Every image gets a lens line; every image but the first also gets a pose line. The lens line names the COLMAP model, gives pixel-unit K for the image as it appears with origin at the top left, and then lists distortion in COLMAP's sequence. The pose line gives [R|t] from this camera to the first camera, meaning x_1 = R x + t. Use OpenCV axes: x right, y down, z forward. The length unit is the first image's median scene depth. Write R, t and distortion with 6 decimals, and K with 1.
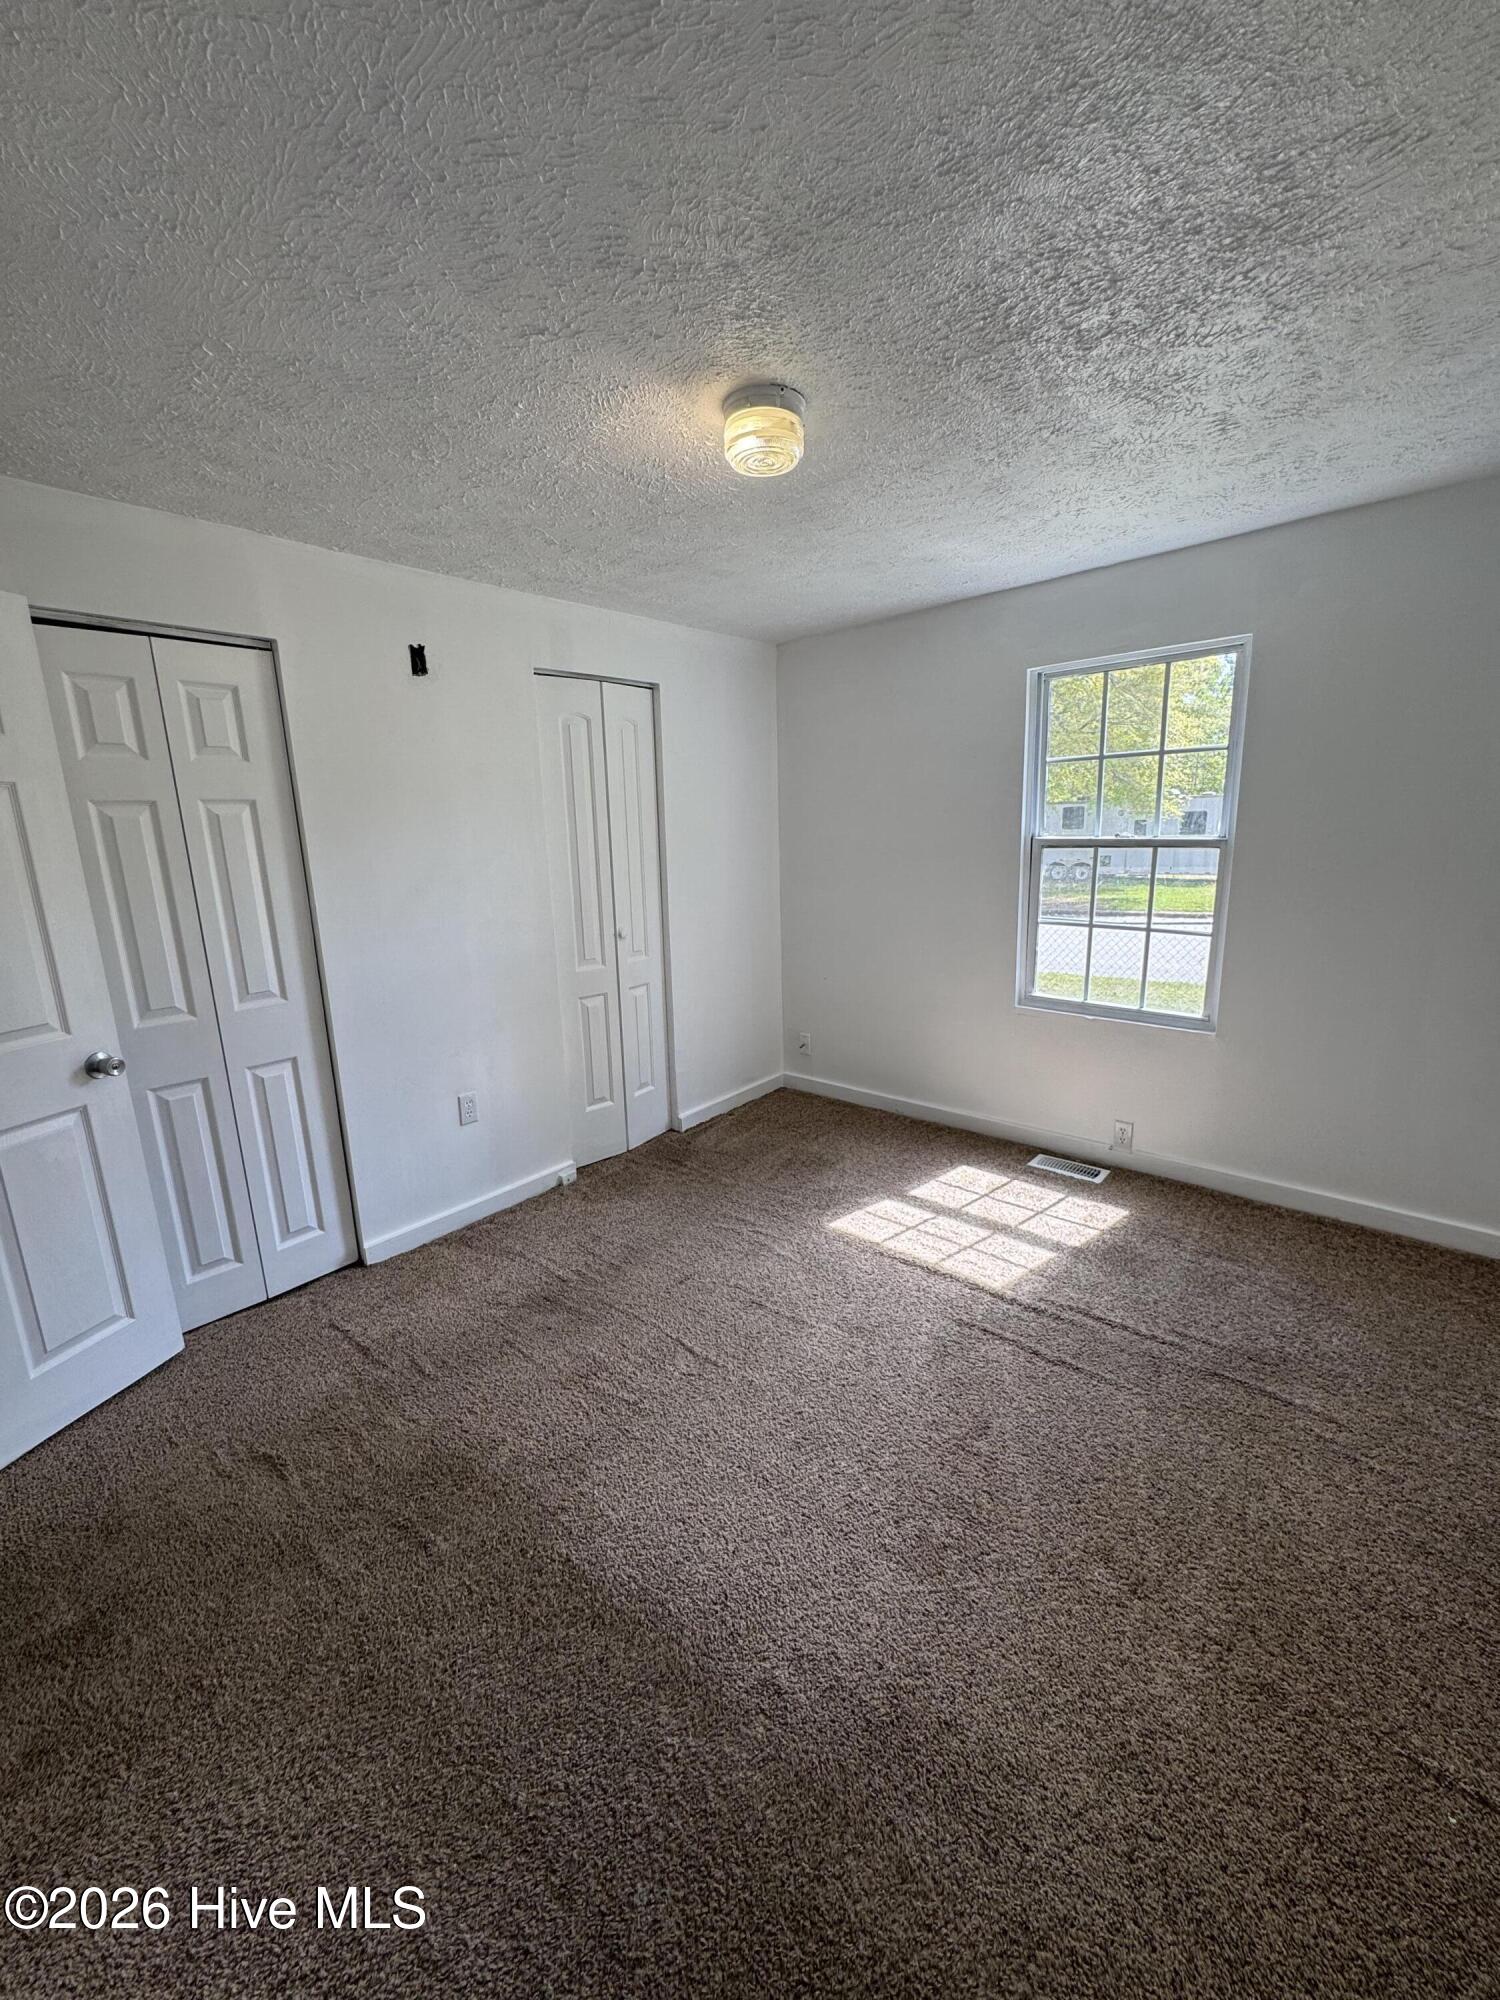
lens RADIAL K [[796.3, 0, 747.9], [0, 796.3, 1004.4], [0, 0, 1]] dist [-0.004372, 0.000583]
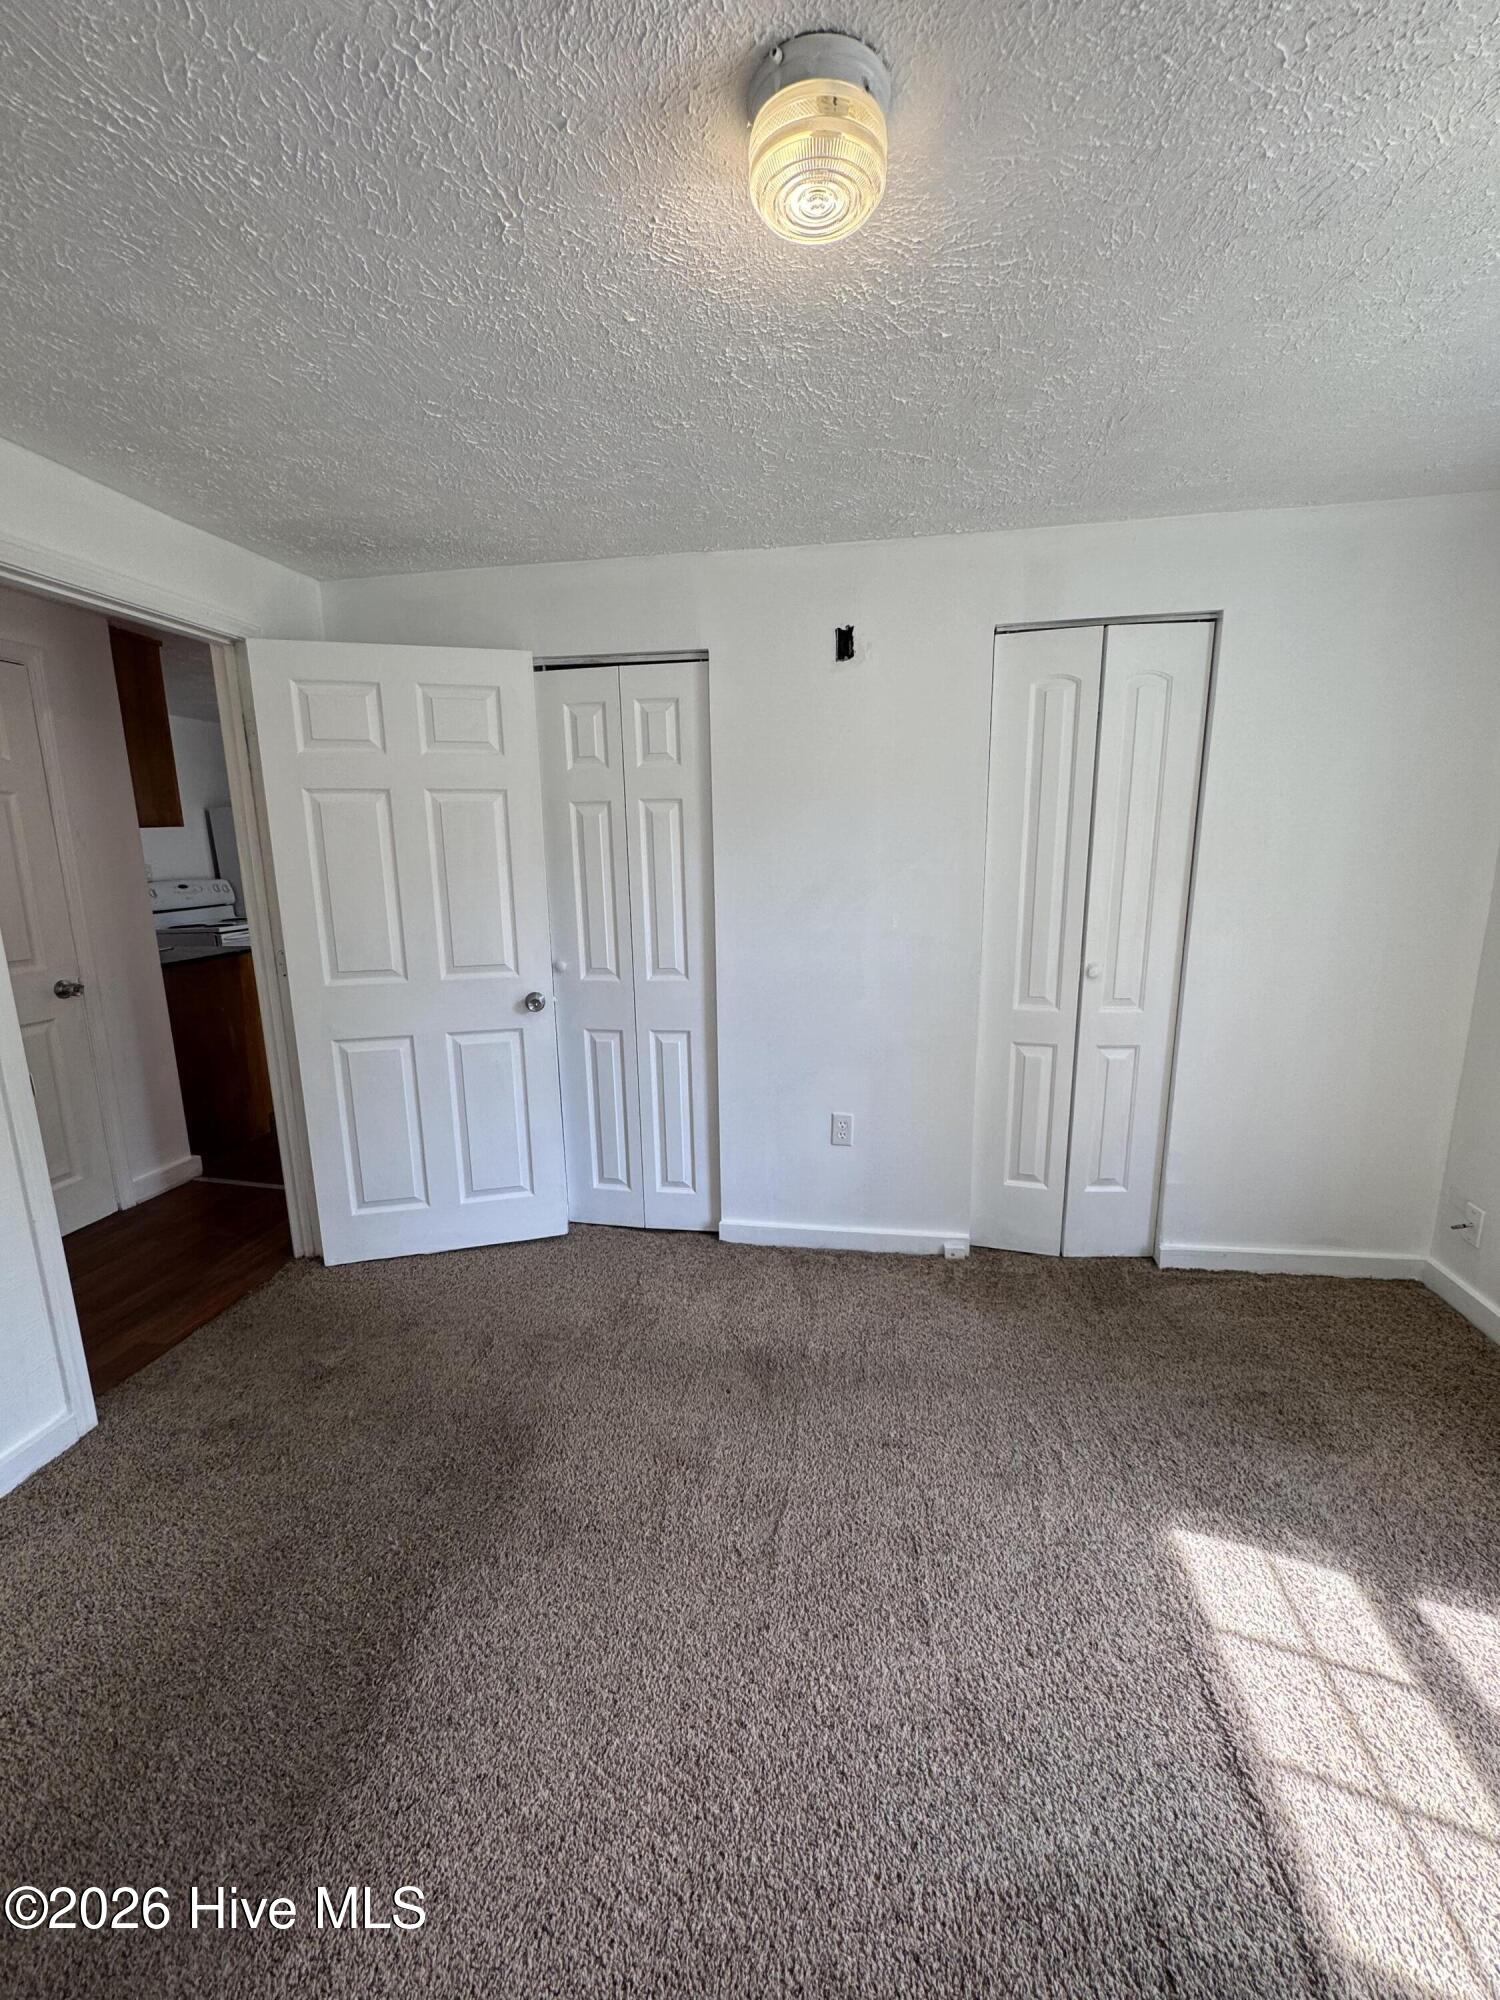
lens RADIAL K [[796.3, 0, 753.4], [0, 796.3, 1002.1], [0, 0, 1]] dist [-0.004372, 0.000583]
pose [[0.530295, 0.191547, -0.825892, 0.329645], [-0.189364, 0.976294, 0.104841, -0.090899], [0.826395, 0.100797, 0.553995, 0.390738]]
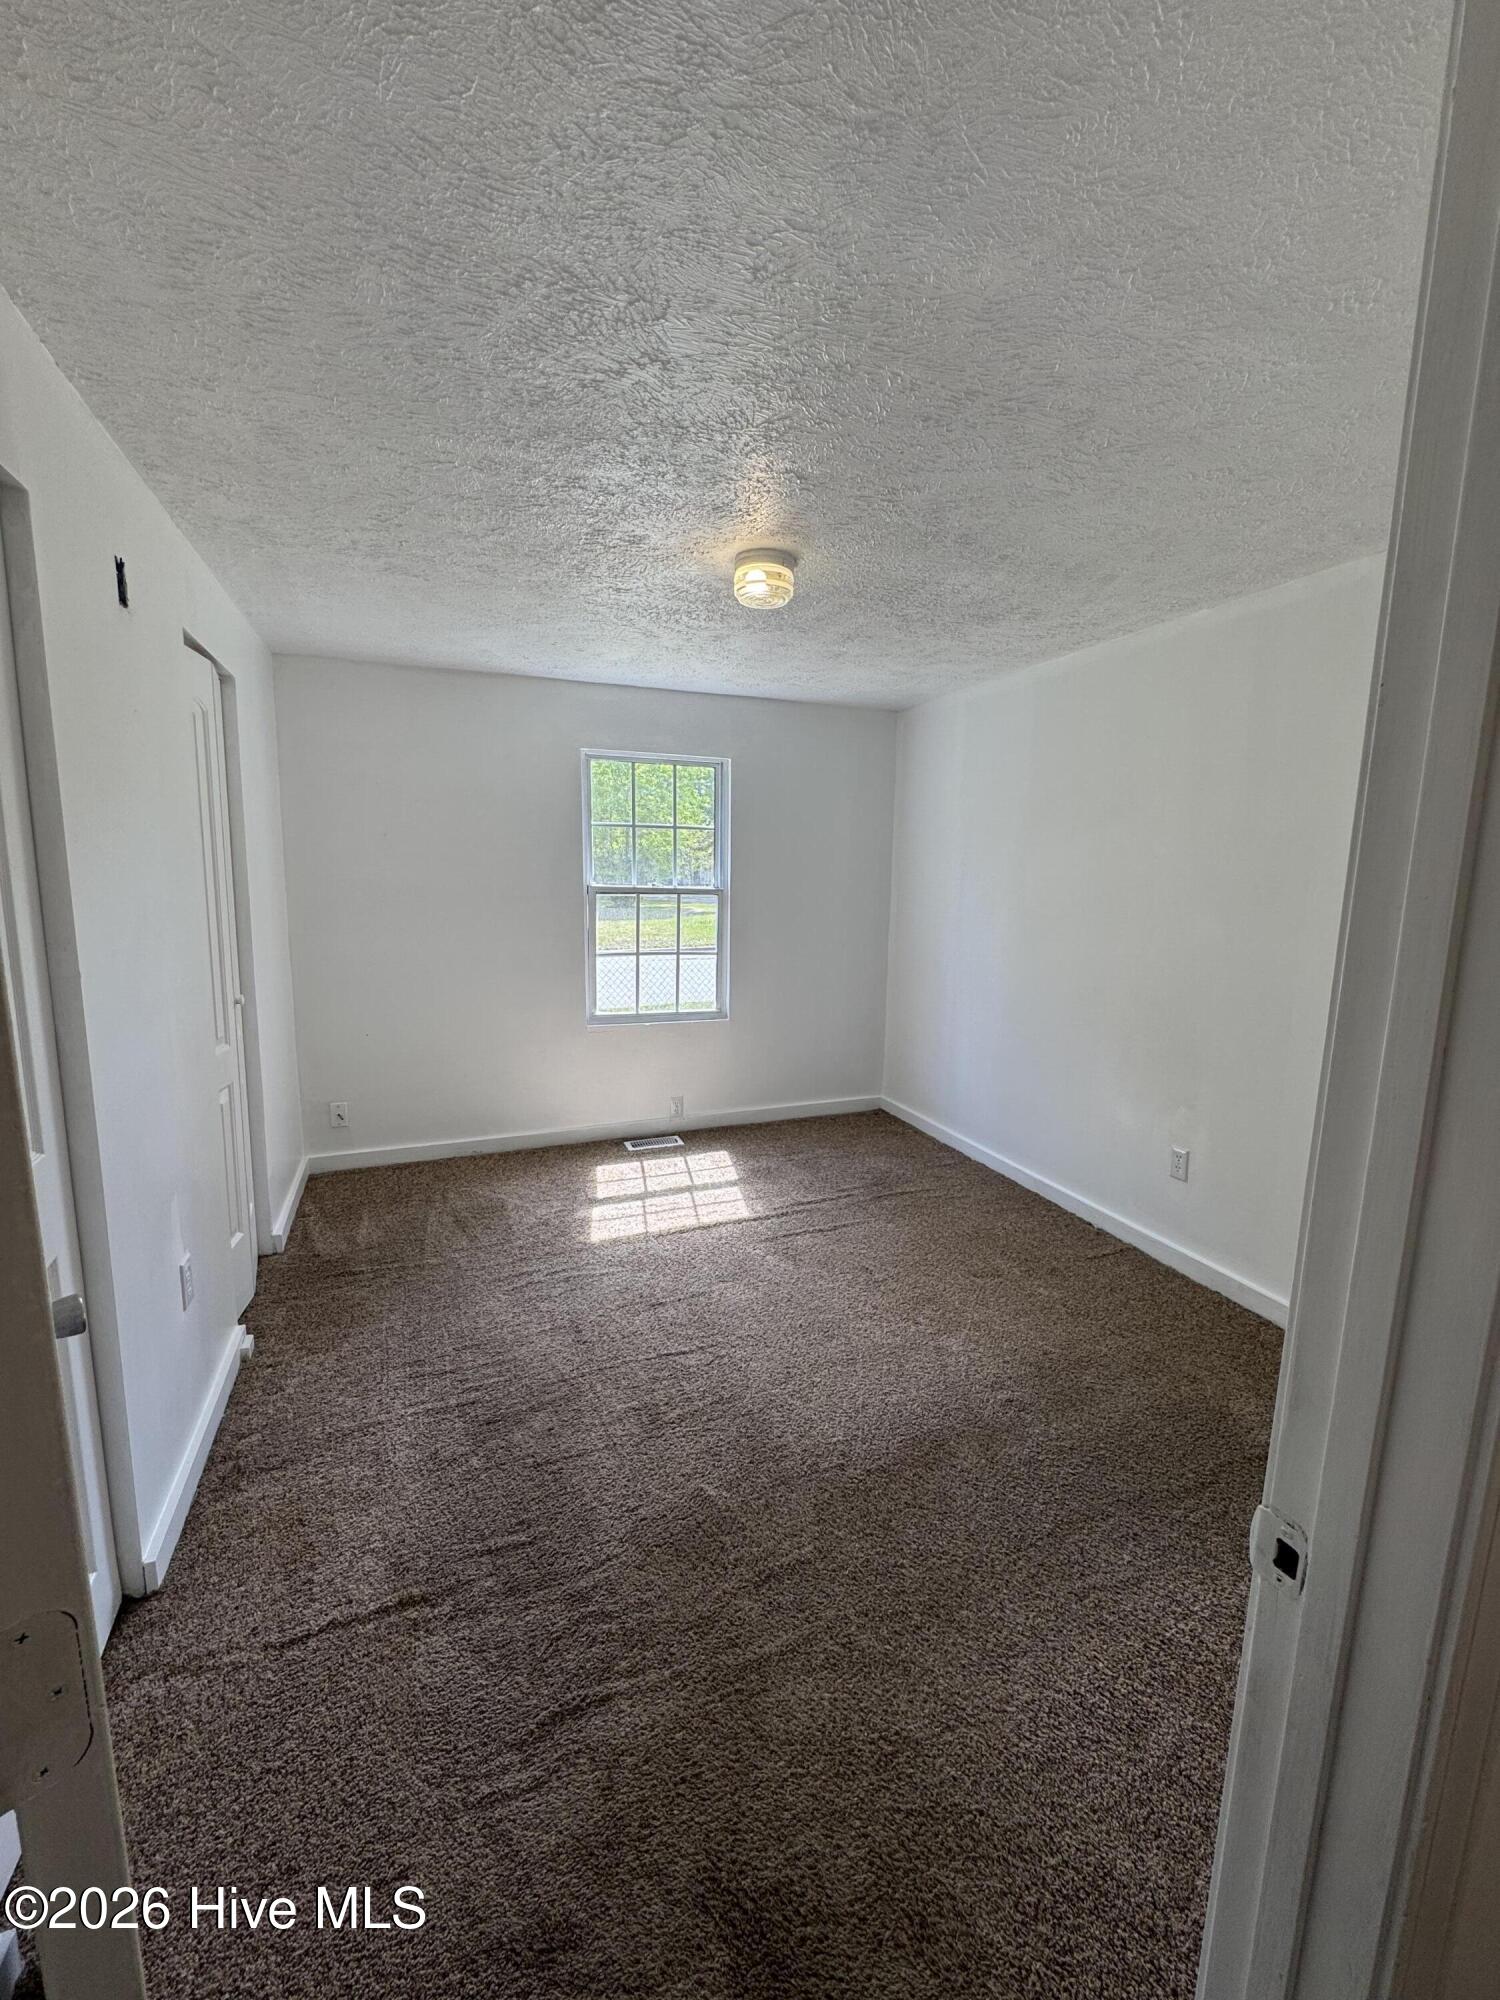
lens RADIAL K [[796.3, 0, 753.9], [0, 796.3, 1004.5], [0, 0, 1]] dist [-0.004372, 0.000583]
pose [[0.438865, -0.105995, 0.892279, -0.699209], [0.167125, 0.985320, 0.034847, -0.033439], [-0.882874, 0.133830, 0.450137, 0.281372]]
